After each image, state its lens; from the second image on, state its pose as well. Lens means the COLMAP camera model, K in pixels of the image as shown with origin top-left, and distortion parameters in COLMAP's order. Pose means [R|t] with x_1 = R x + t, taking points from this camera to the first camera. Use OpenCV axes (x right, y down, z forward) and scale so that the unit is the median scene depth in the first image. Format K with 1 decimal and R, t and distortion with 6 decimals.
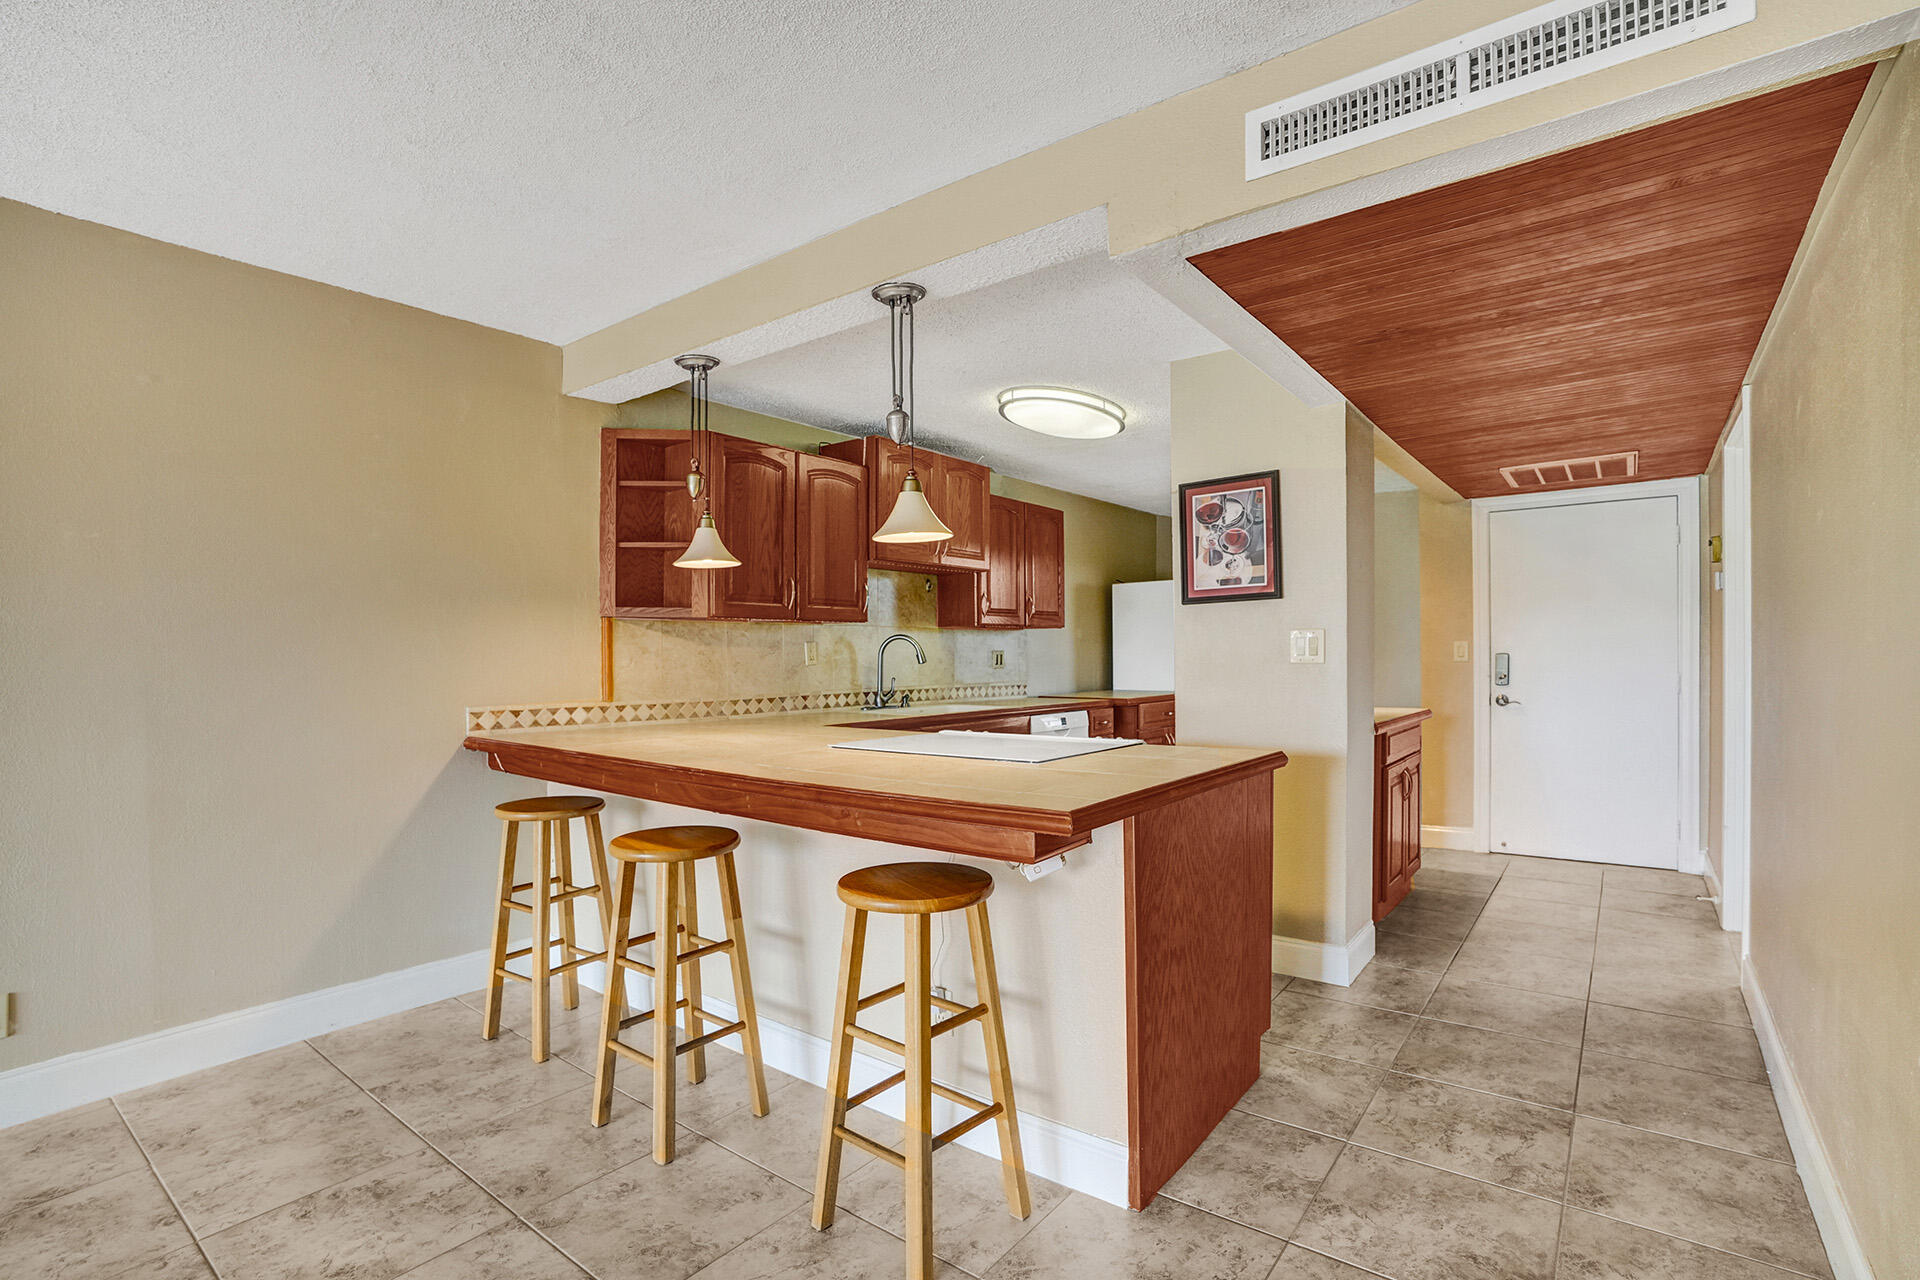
lens RADIAL K [[884.0, 0, 963.2], [0, 884.0, 647.3], [0, 0, 1]] dist [0.002294, 0.001471]
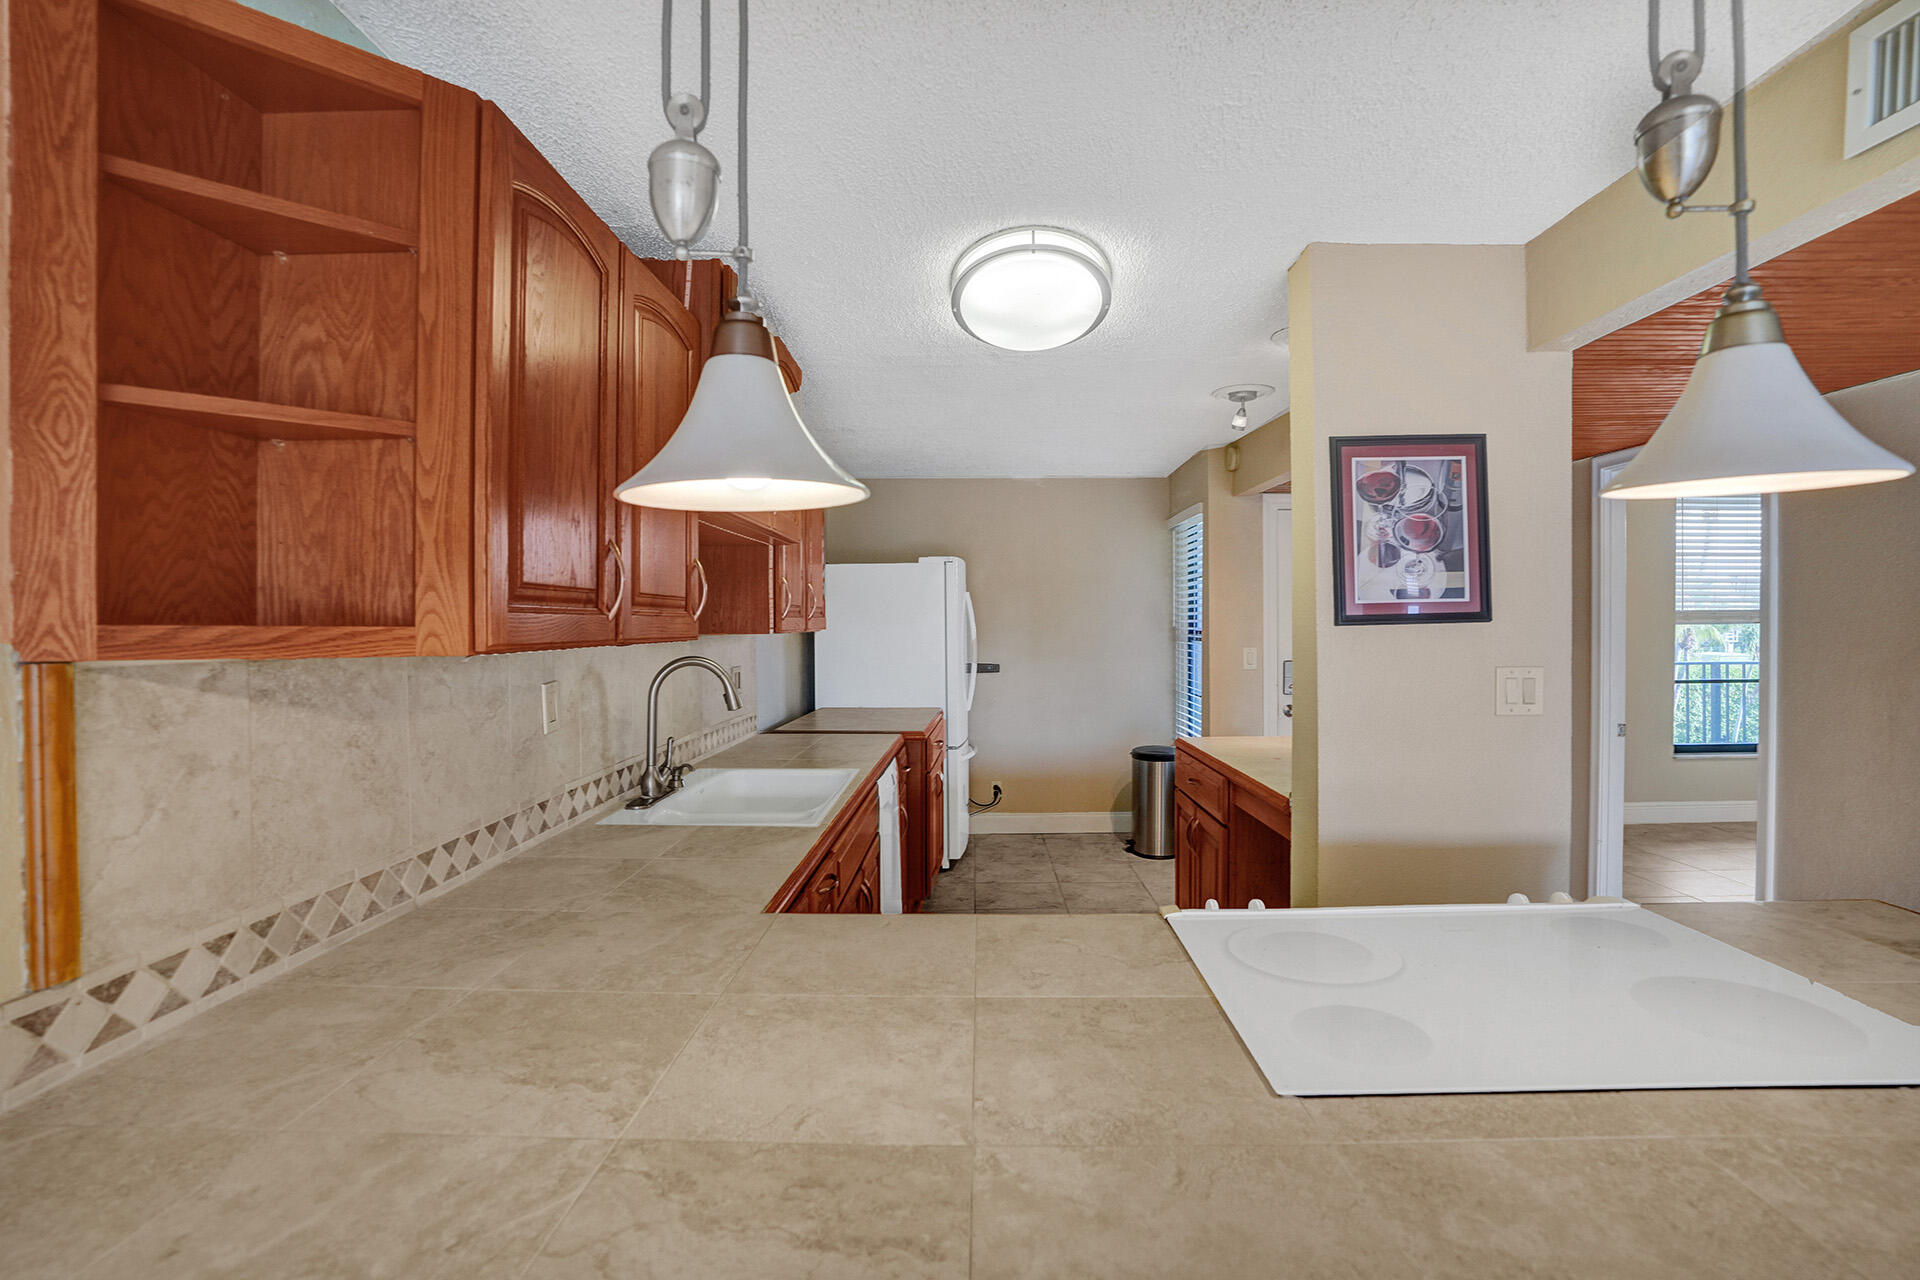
lens RADIAL K [[884.0, 0, 959.5], [0, 884.0, 632.6], [0, 0, 1]] dist [0.002294, 0.001471]
pose [[0.799904, -0.003136, 0.600120, -0.346156], [-0.006949, 0.999871, 0.014488, -0.048843], [-0.600088, -0.015759, 0.799779, 0.630511]]
